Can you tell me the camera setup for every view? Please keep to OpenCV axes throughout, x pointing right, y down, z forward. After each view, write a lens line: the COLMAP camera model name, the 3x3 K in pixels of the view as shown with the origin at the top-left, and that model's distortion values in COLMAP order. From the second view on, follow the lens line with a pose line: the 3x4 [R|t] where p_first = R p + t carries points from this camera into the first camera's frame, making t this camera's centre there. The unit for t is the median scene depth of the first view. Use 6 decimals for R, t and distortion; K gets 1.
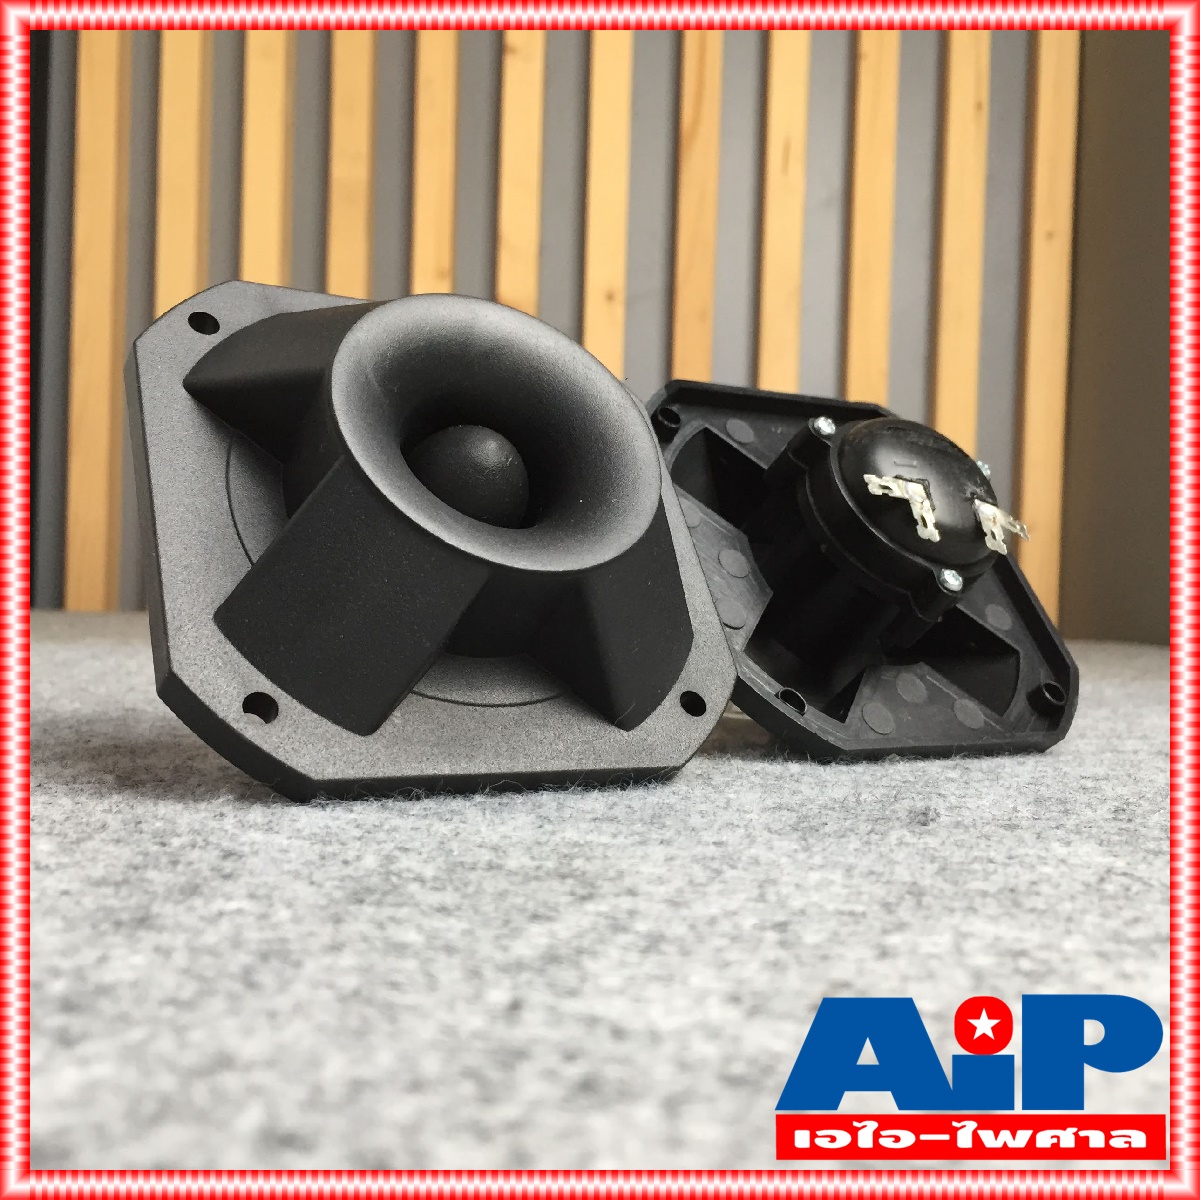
lens RADIAL K [[1366.1, 0, 600.0], [0, 1366.1, 600.0], [0, 0, 1]] dist [0.022656, 0.033880]
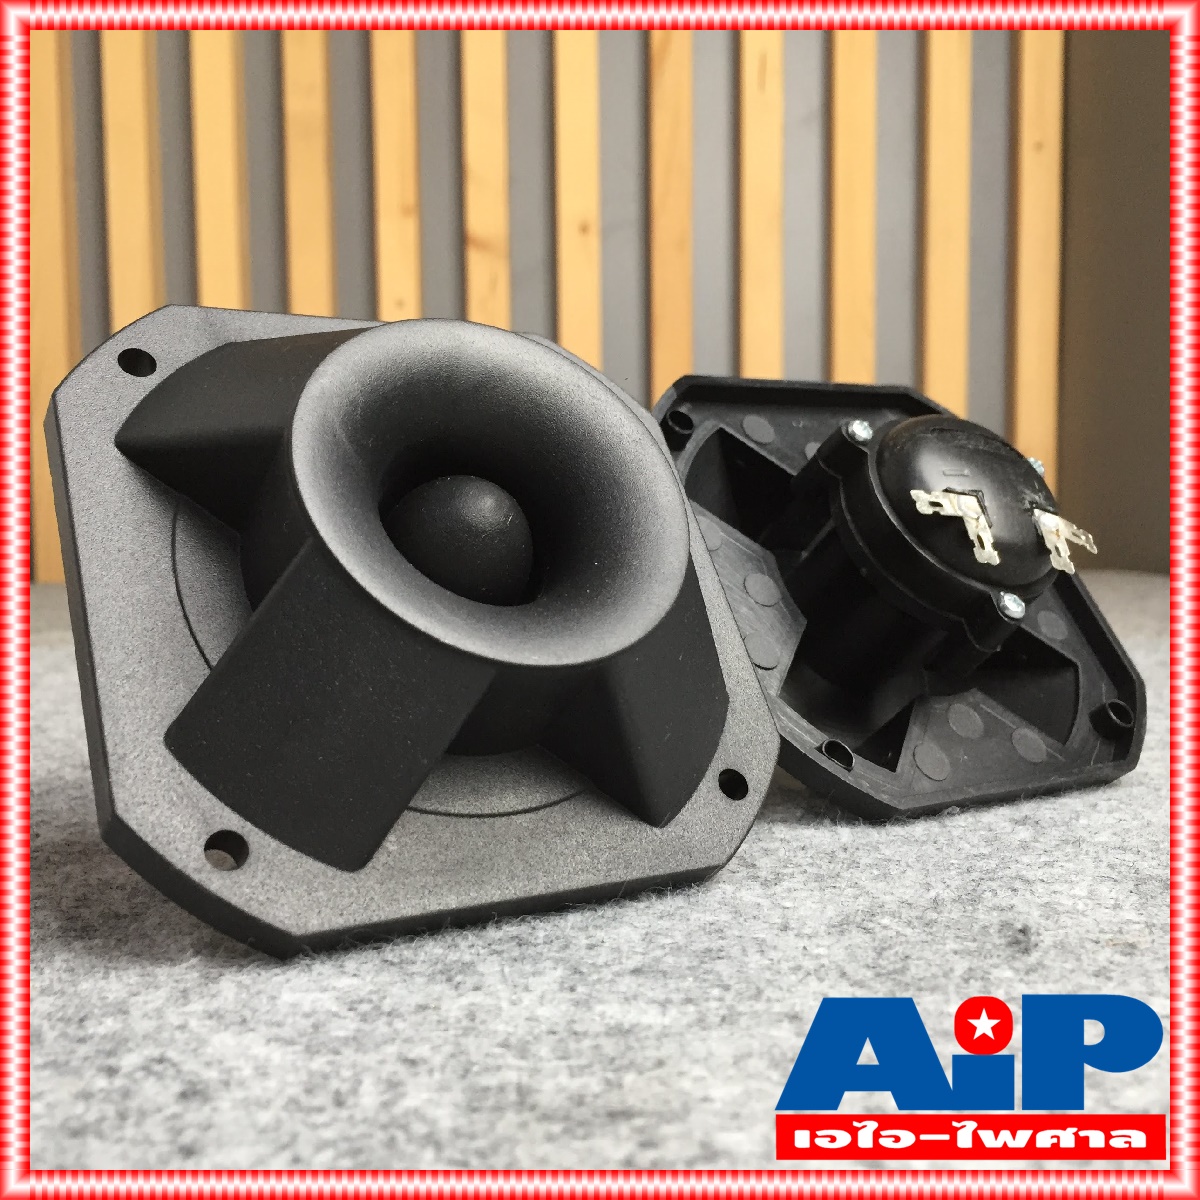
lens RADIAL K [[1366.1, 0, 600.0], [0, 1366.1, 600.0], [0, 0, 1]] dist [0.022656, 0.033880]
pose [[0.999083, -0.041042, 0.012173, -0.018737], [0.040274, 0.997516, 0.057784, -0.080947], [-0.014514, -0.057241, 0.998255, 0.127951]]
